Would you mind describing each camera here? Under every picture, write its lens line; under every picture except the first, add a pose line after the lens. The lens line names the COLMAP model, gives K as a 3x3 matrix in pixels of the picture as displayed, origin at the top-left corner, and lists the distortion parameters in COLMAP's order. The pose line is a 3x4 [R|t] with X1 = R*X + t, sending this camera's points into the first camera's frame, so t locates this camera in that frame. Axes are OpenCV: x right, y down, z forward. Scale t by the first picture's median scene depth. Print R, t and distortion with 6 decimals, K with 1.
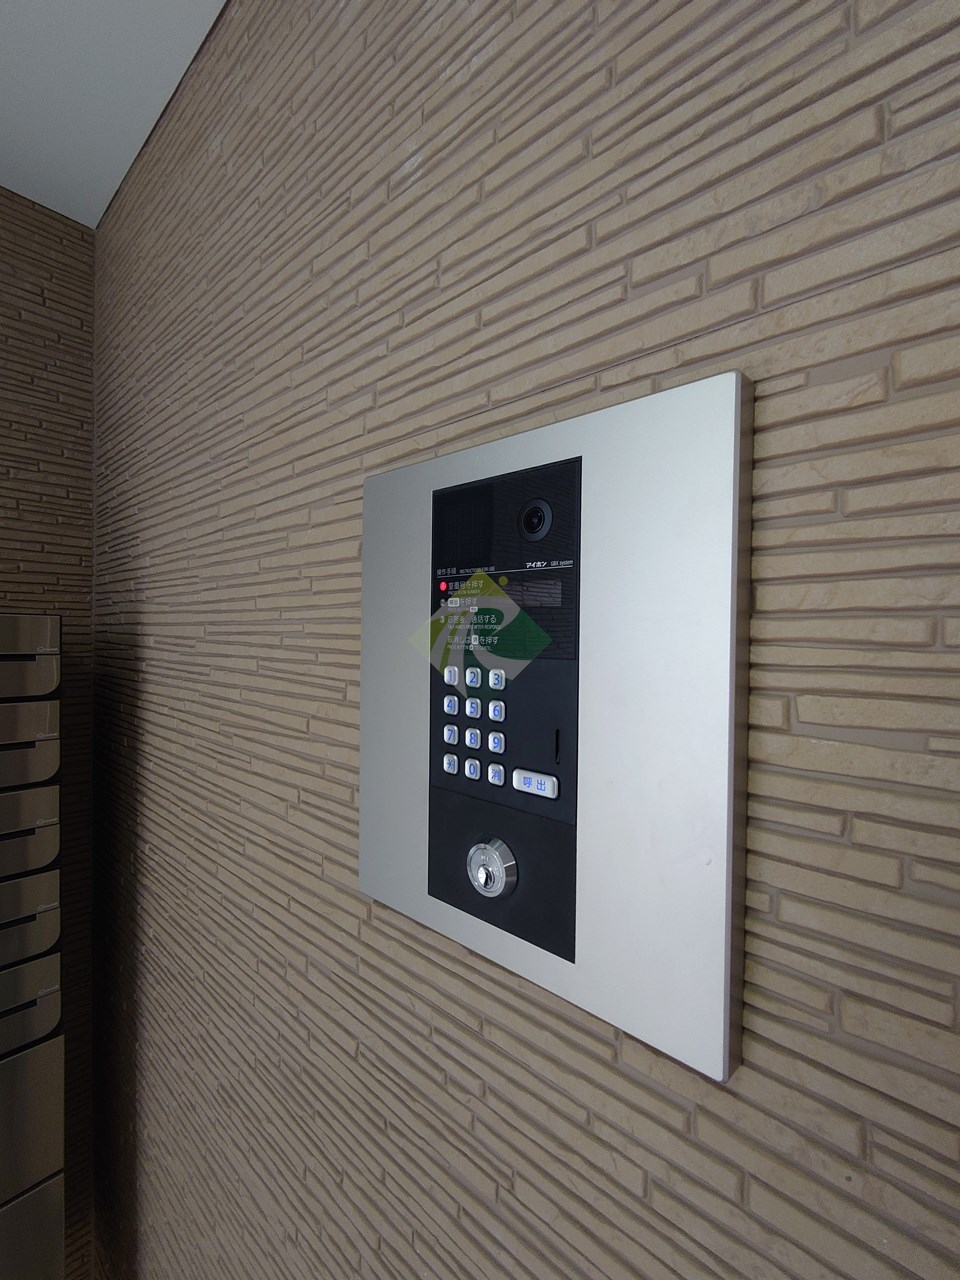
lens RADIAL K [[547.1, 0, 480.0], [0, 547.1, 640.0], [0, 0, 1]] dist [-0.001600, 0.000012]
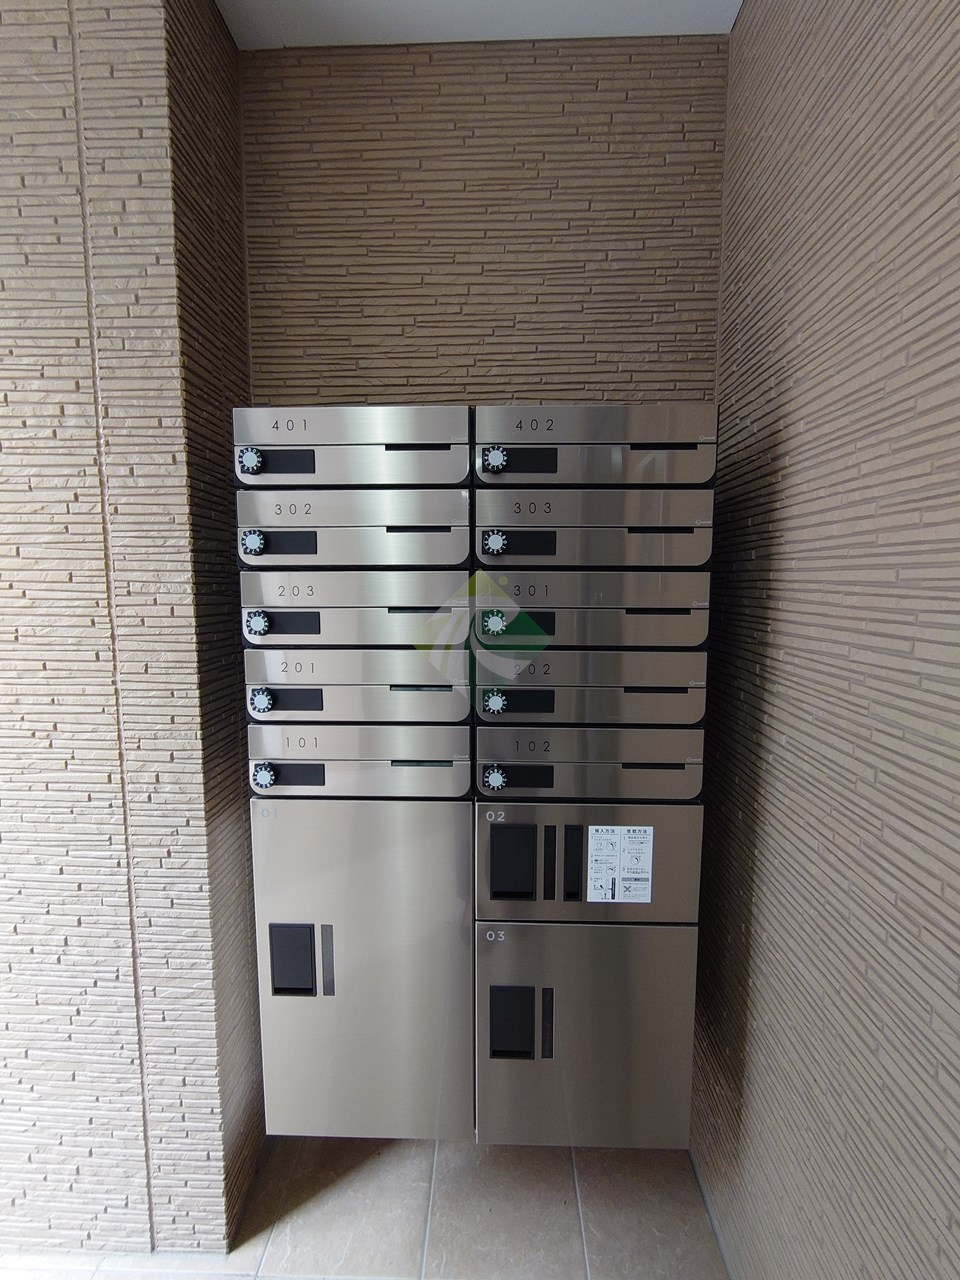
lens RADIAL K [[547.1, 0, 480.0], [0, 547.1, 640.0], [0, 0, 1]] dist [-0.001600, 0.000012]
pose [[0.639051, 0.070479, -0.765928, -0.188540], [0.001227, 0.995698, 0.092646, 0.233867], [0.769163, -0.060146, 0.636216, -0.011903]]
